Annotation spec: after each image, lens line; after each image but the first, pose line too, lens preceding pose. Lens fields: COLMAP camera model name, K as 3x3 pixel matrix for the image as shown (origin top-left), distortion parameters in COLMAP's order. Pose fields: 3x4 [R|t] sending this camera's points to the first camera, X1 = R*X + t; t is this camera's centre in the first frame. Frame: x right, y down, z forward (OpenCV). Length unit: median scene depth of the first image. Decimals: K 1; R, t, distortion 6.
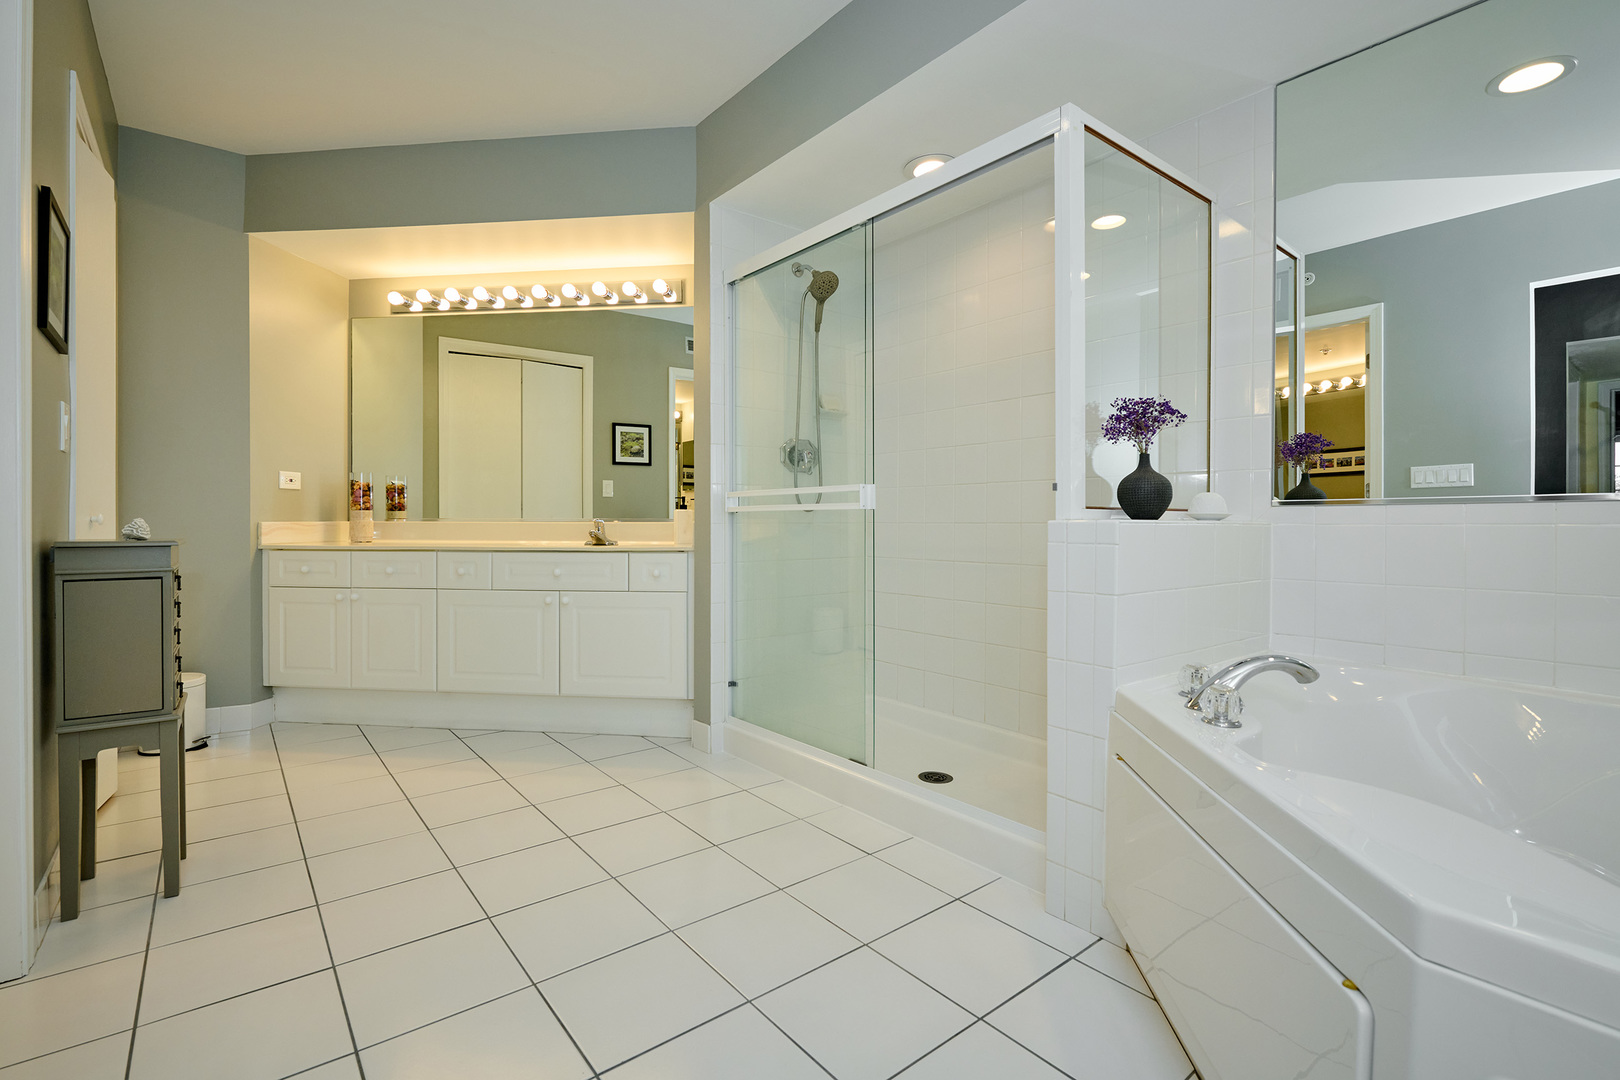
lens RADIAL K [[739.8, 0, 803.1], [0, 739.8, 523.5], [0, 0, 1]] dist [-0.002824, -0.000268]
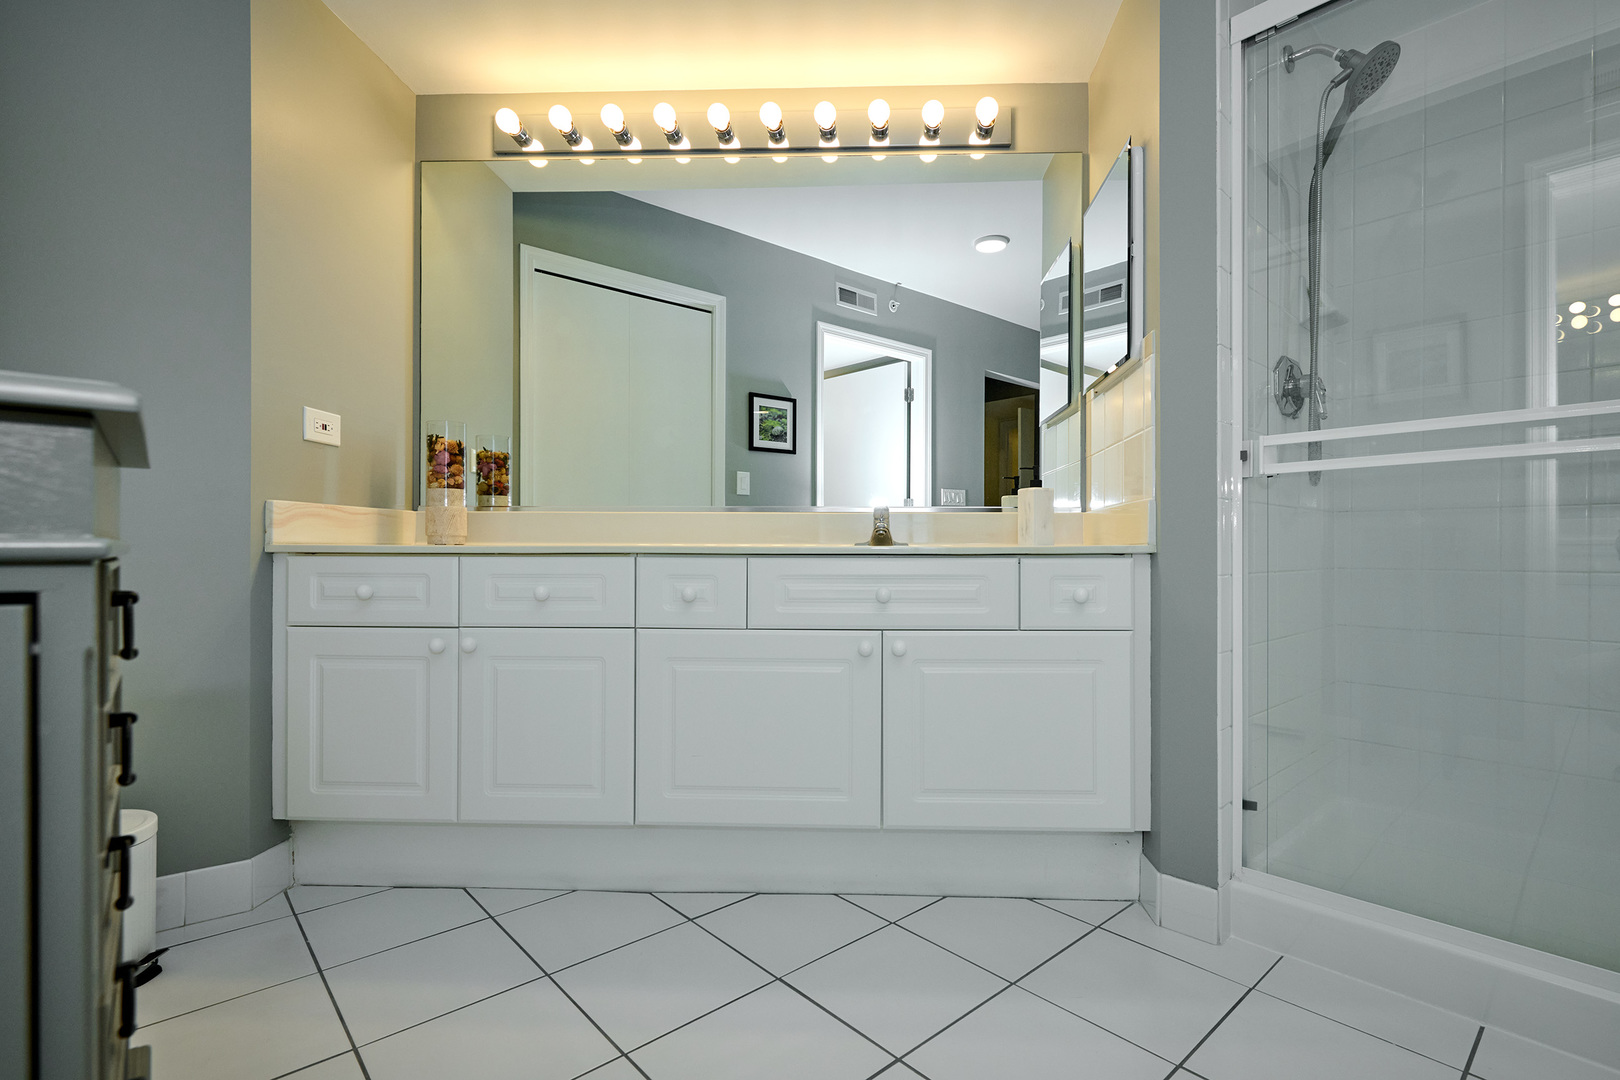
lens RADIAL K [[766.0, 0, 866.8], [0, 766.0, 546.5], [0, 0, 1]] dist [0.027180, -0.026637]
pose [[0.995973, 0.002601, 0.089620, -0.367035], [-0.002053, 0.999979, -0.006207, 0.032760], [-0.089634, 0.005998, 0.995957, 0.426929]]
